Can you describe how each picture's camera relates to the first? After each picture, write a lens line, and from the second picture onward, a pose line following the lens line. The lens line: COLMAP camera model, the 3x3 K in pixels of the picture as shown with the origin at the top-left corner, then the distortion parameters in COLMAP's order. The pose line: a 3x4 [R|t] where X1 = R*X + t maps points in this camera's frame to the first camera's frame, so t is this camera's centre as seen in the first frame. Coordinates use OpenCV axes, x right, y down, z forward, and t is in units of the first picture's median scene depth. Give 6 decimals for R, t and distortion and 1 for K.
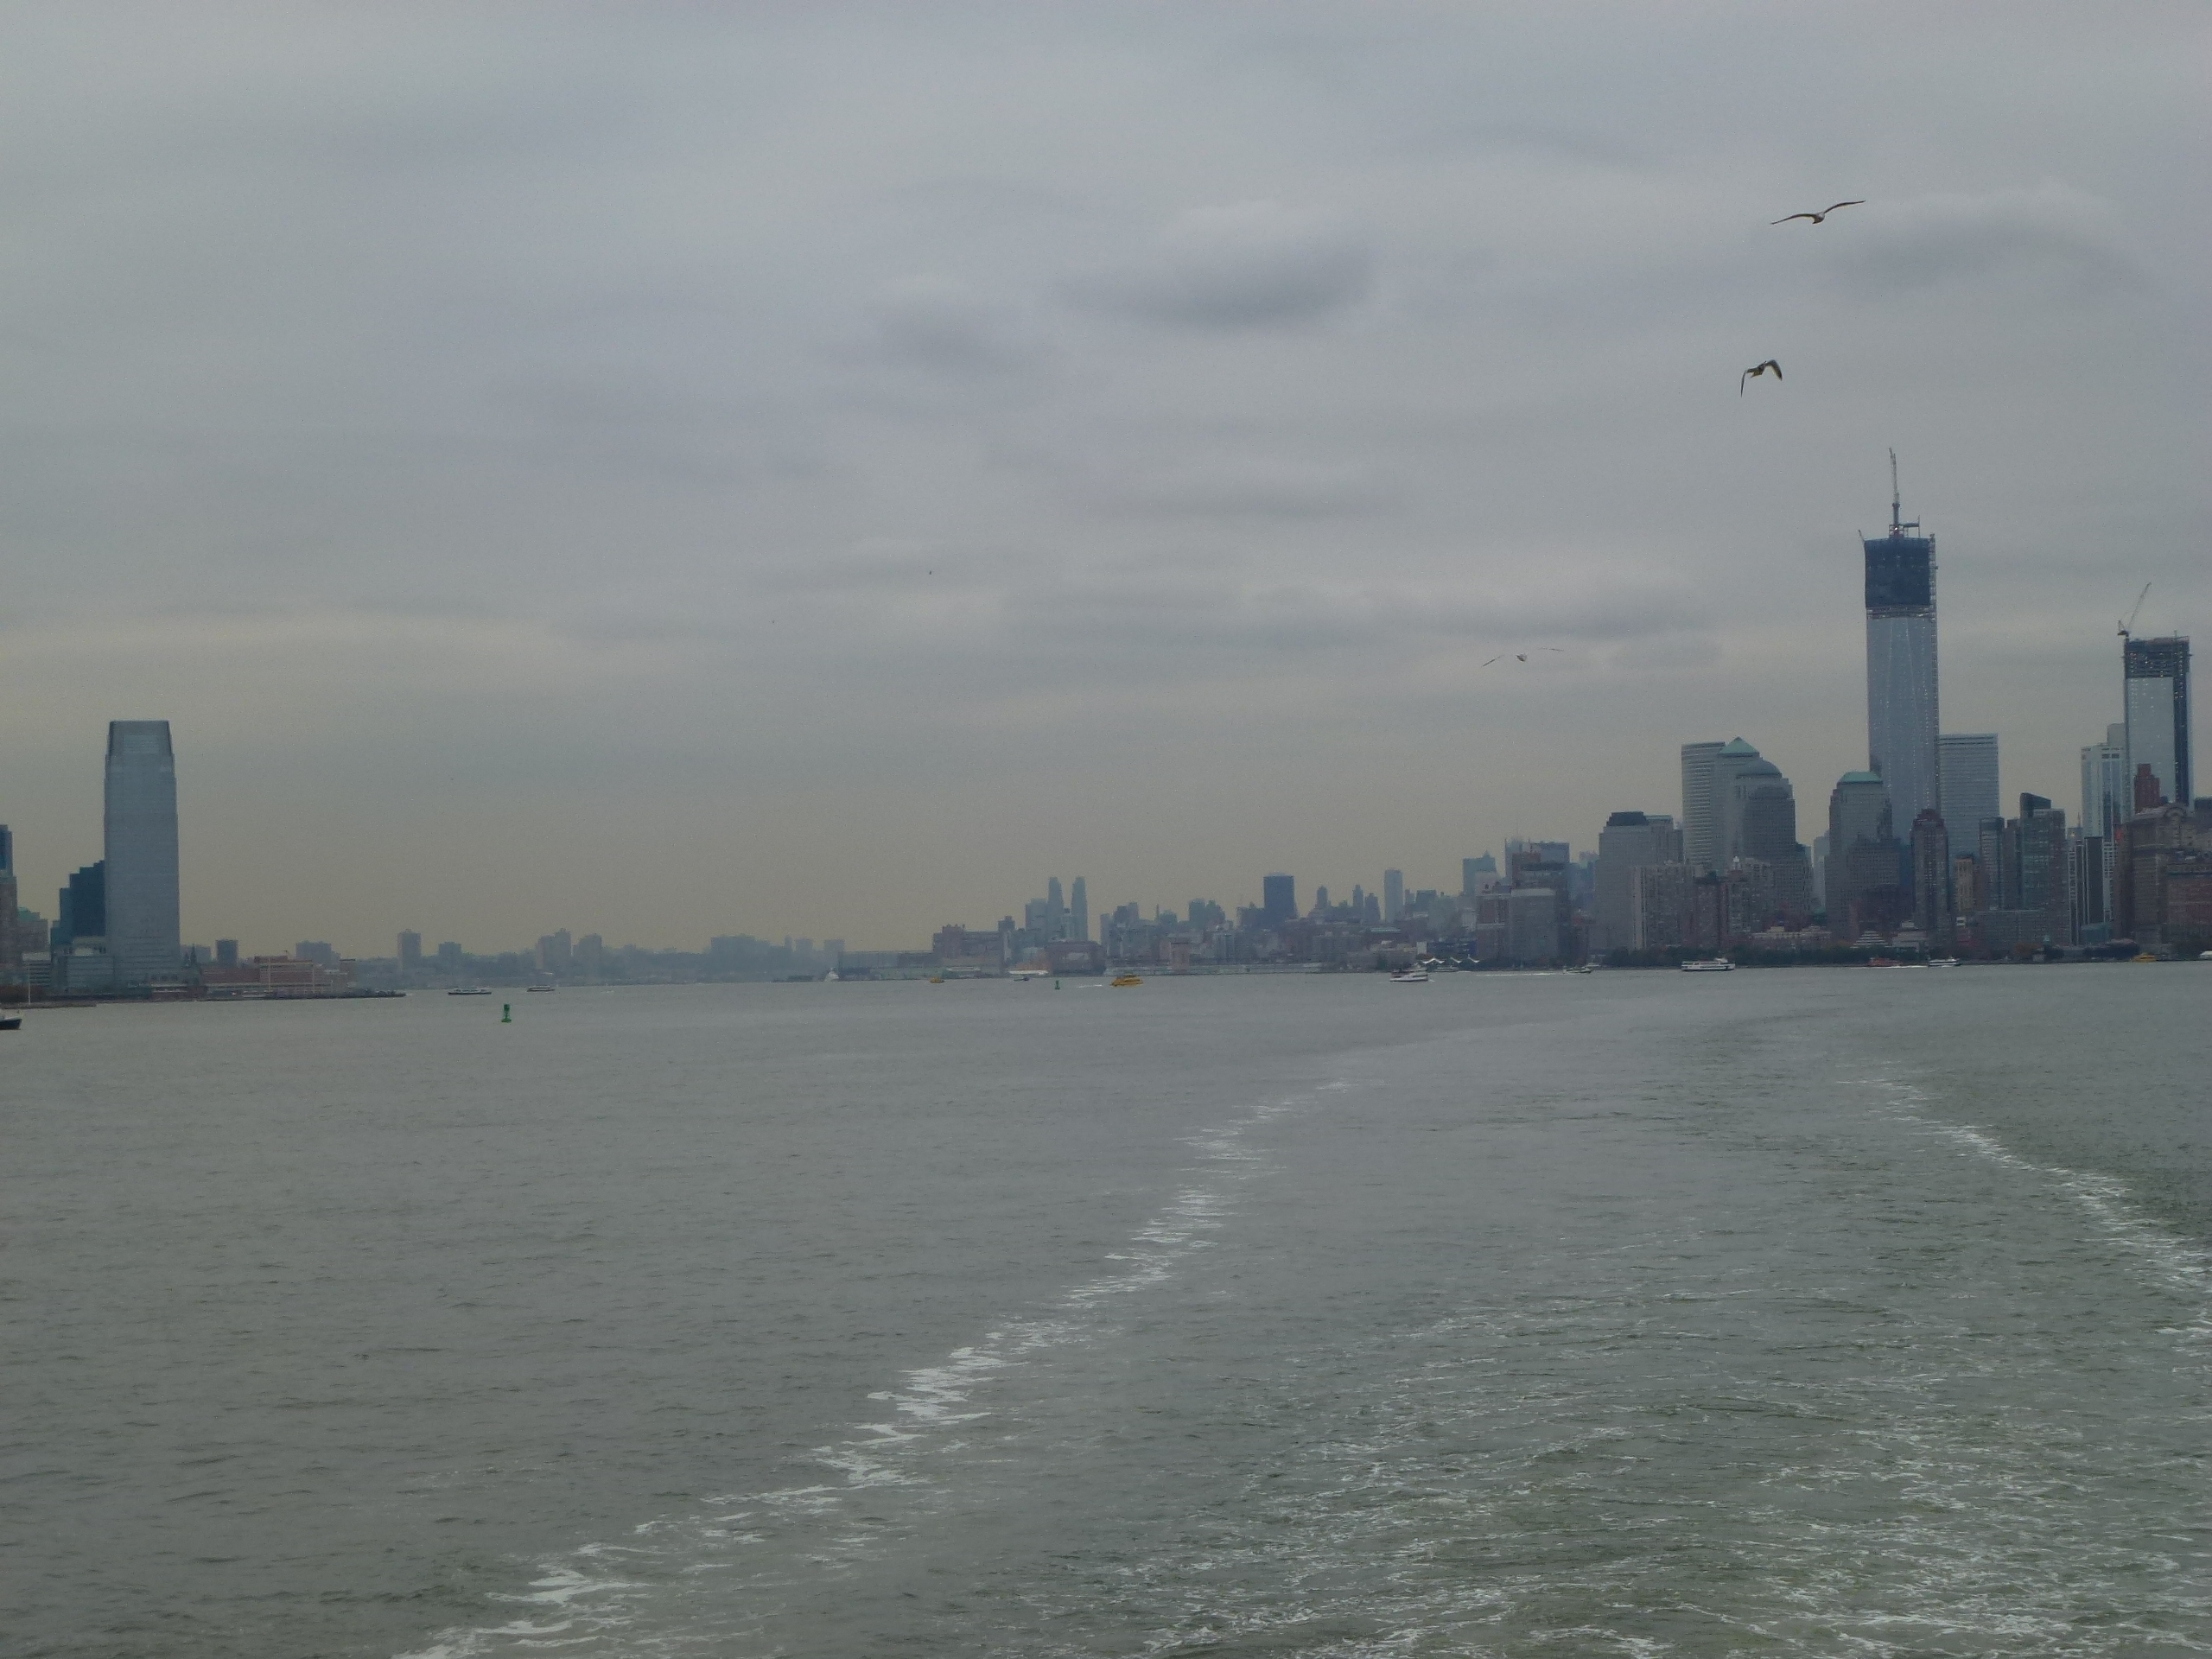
lens RADIAL K [[5082.2, 0, 1106.0], [0, 5082.2, 829.5], [0, 0, 1]] dist [0.580829, -7.040514]
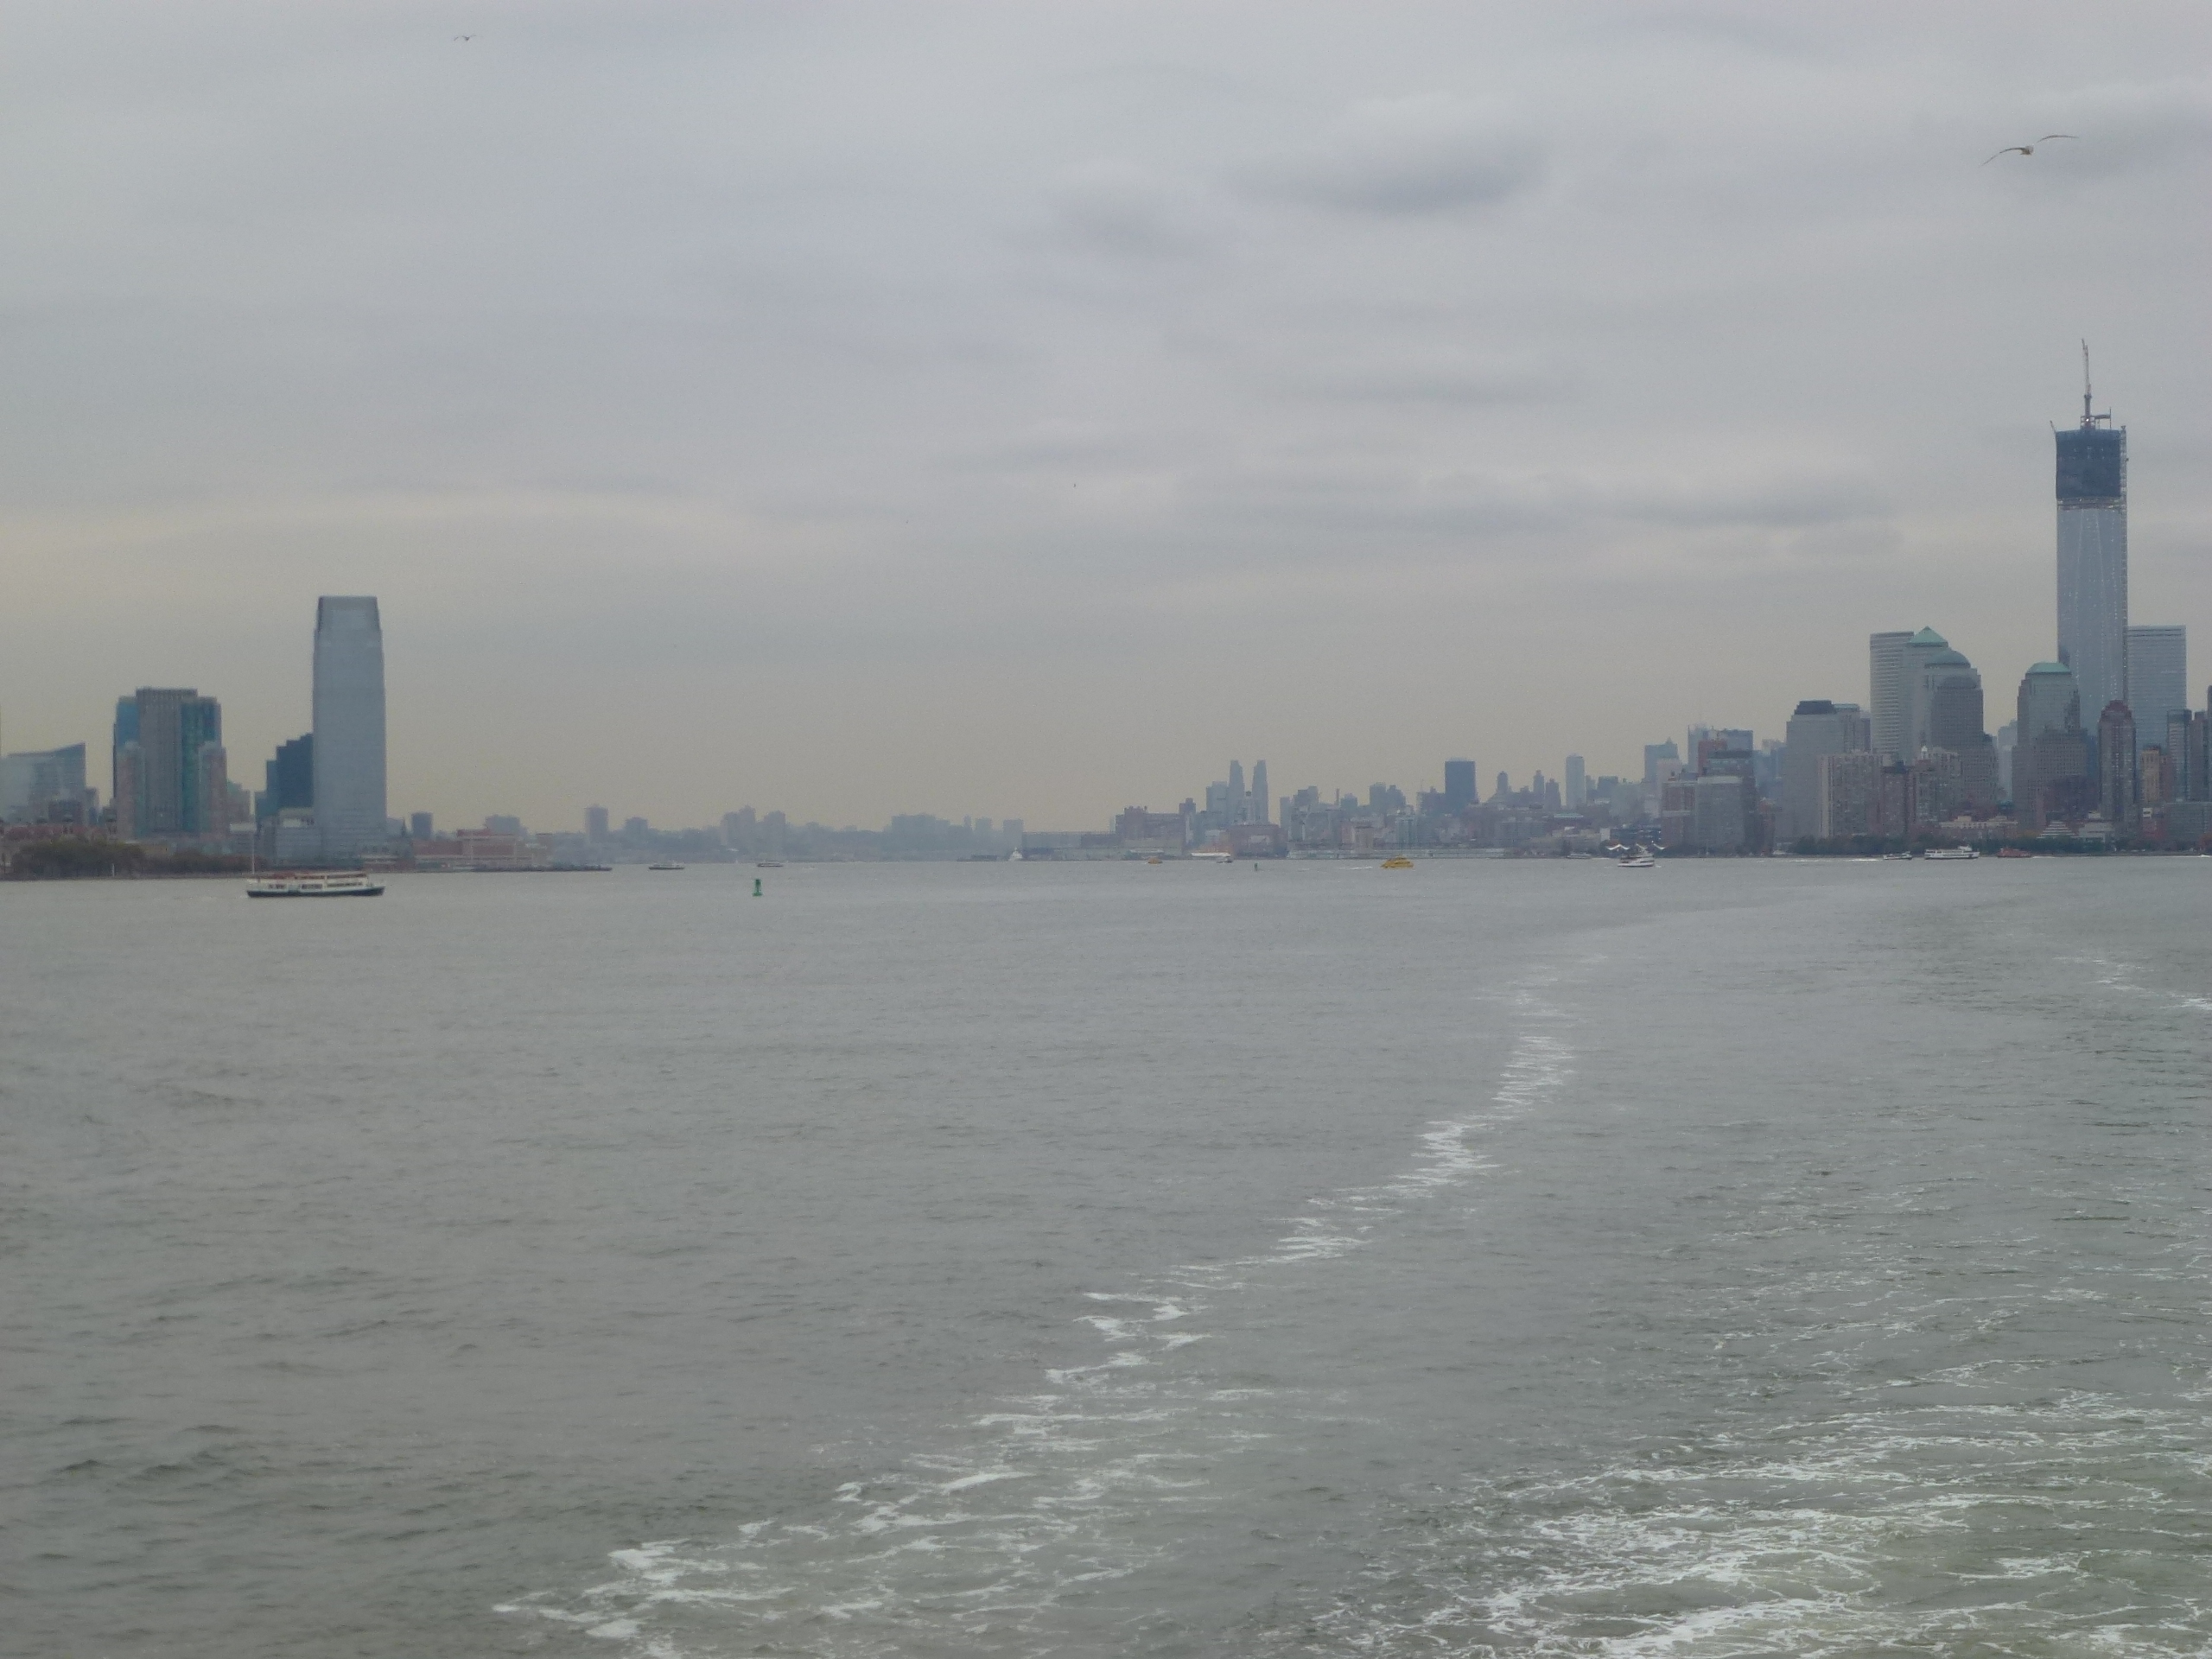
lens RADIAL K [[5082.2, 0, 1106.0], [0, 5082.2, 829.5], [0, 0, 1]] dist [0.580829, -7.040514]
pose [[0.999358, 0.010549, -0.034235, -0.002450], [-0.009753, 0.999680, 0.023349, -0.000287], [0.034470, -0.023000, 0.999141, -0.011741]]
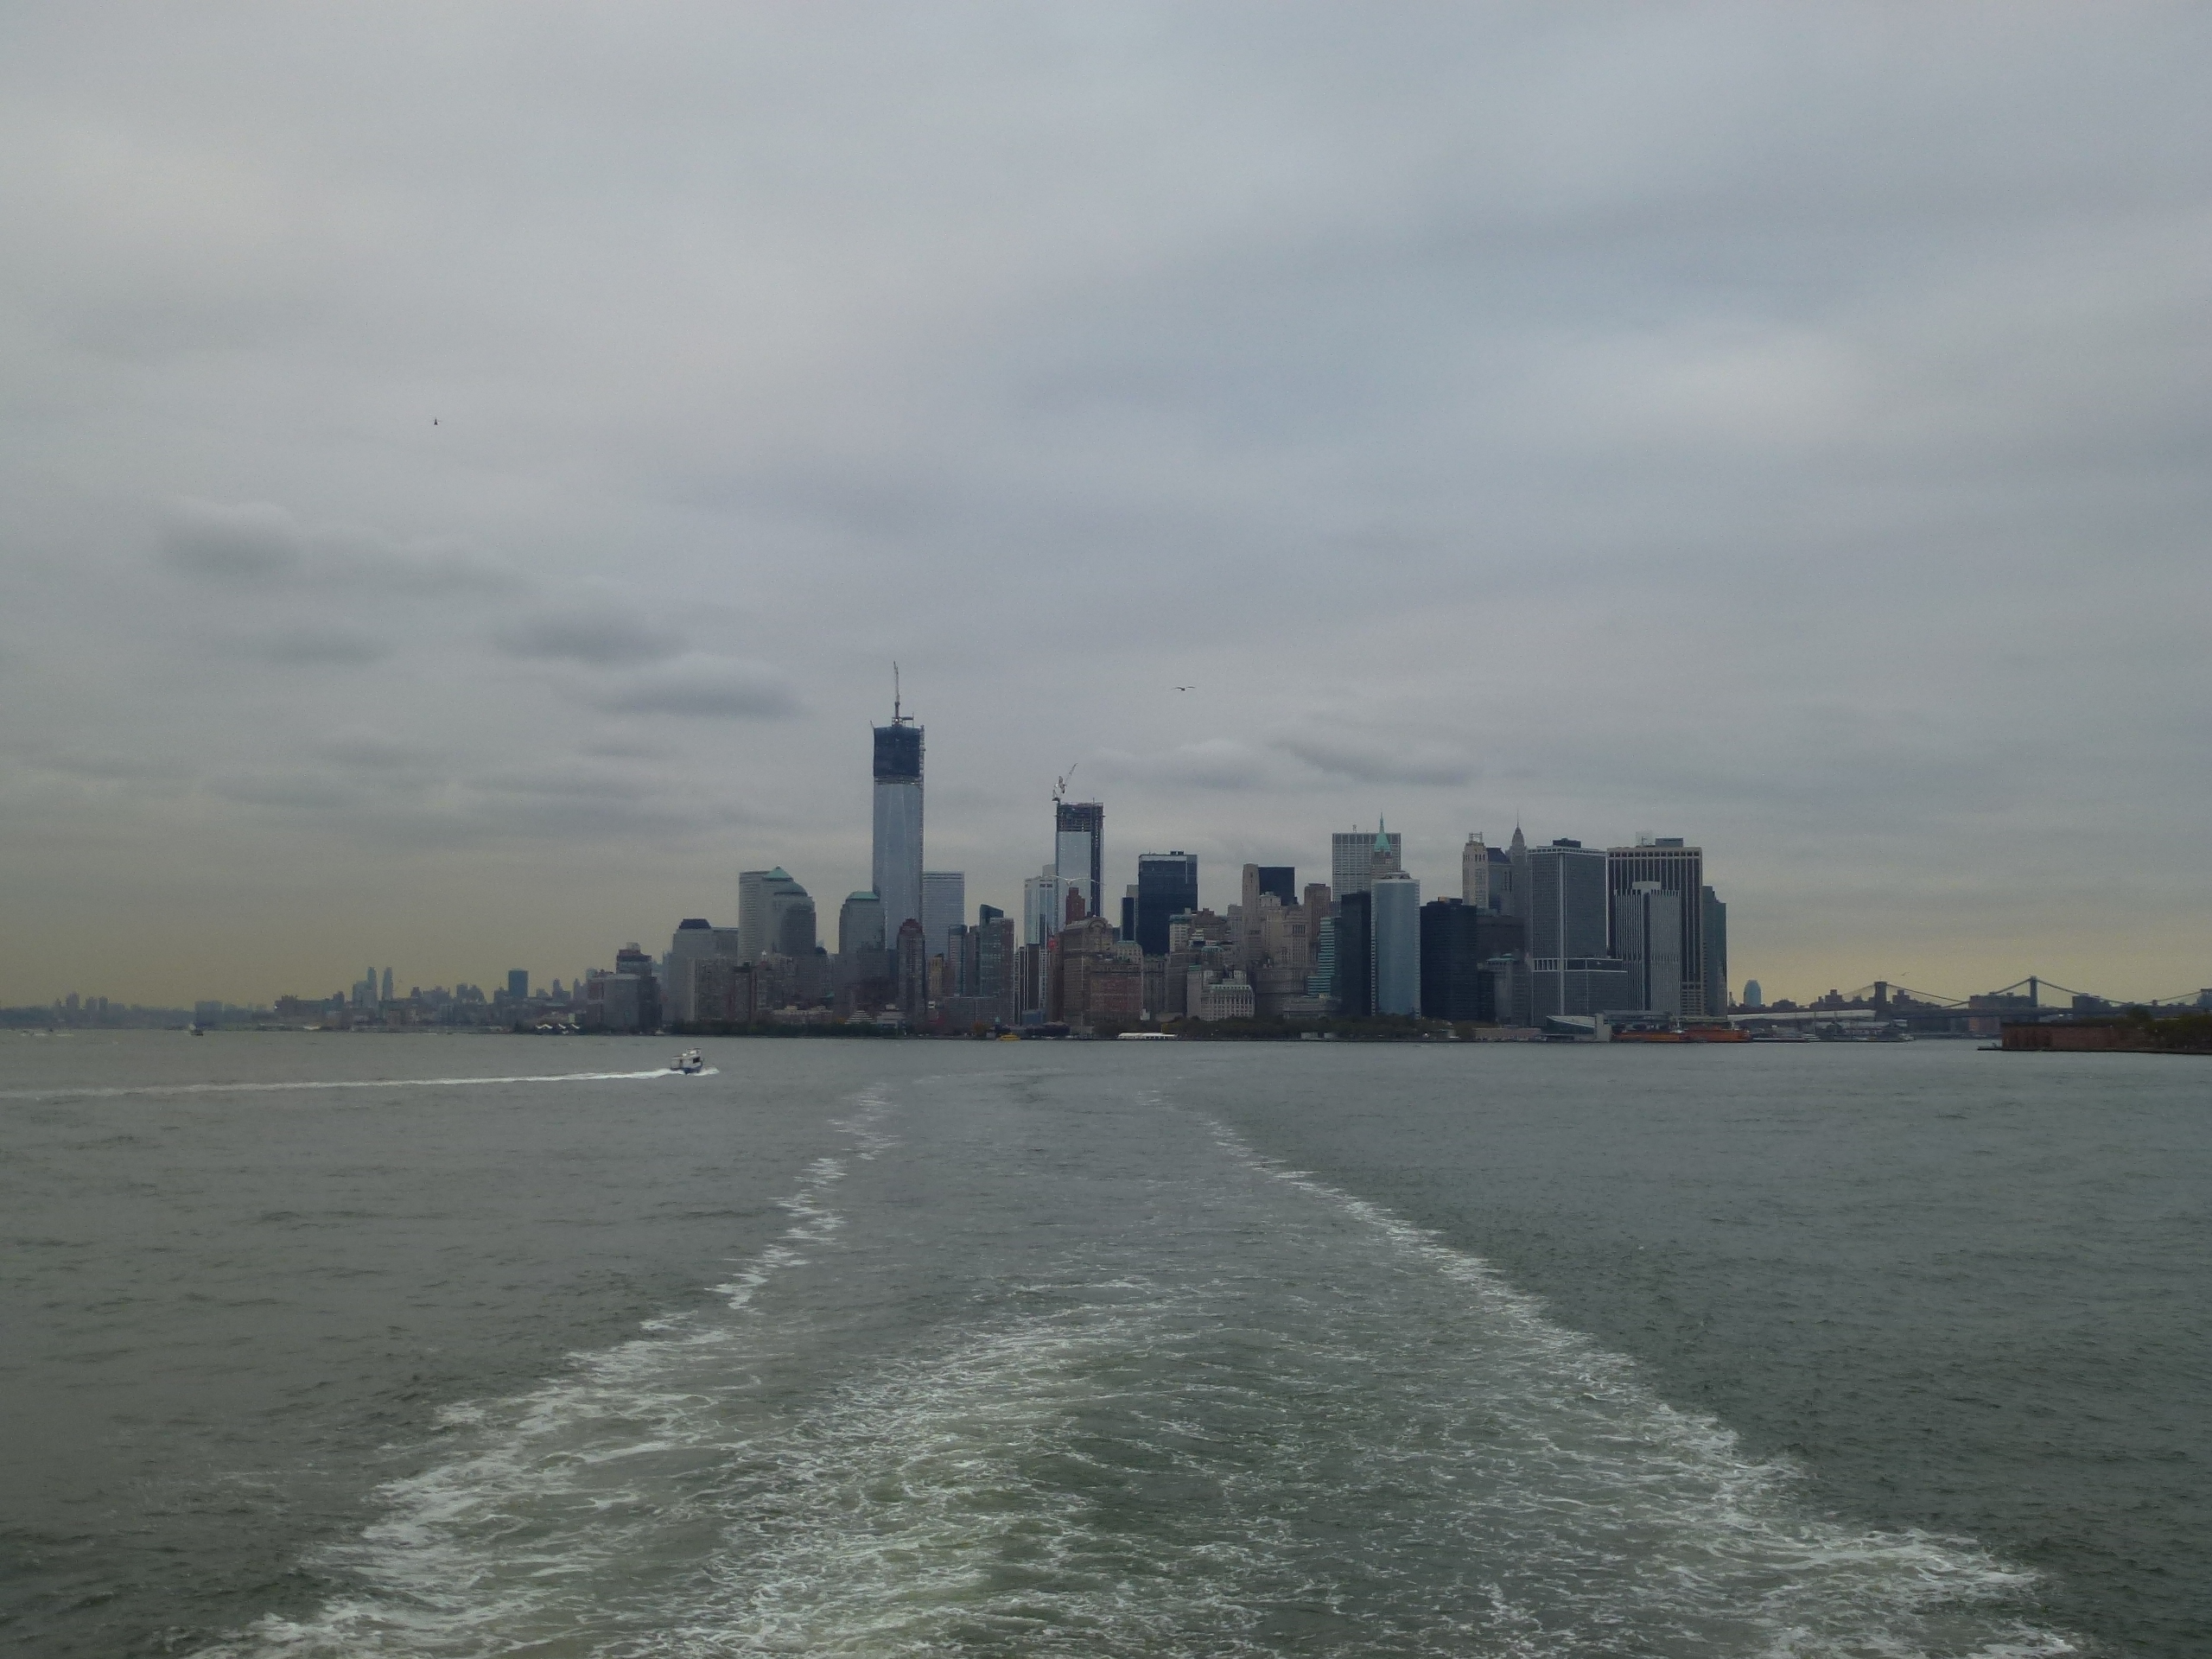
lens RADIAL K [[2711.6, 0, 1106.0], [0, 2711.6, 829.5], [0, 0, 1]] dist [-0.011062, -0.016583]
pose [[0.974412, 0.040275, 0.221134, 0.049077], [-0.029617, 0.998244, -0.051306, 0.006495], [-0.222812, 0.043444, 0.973893, 0.281390]]
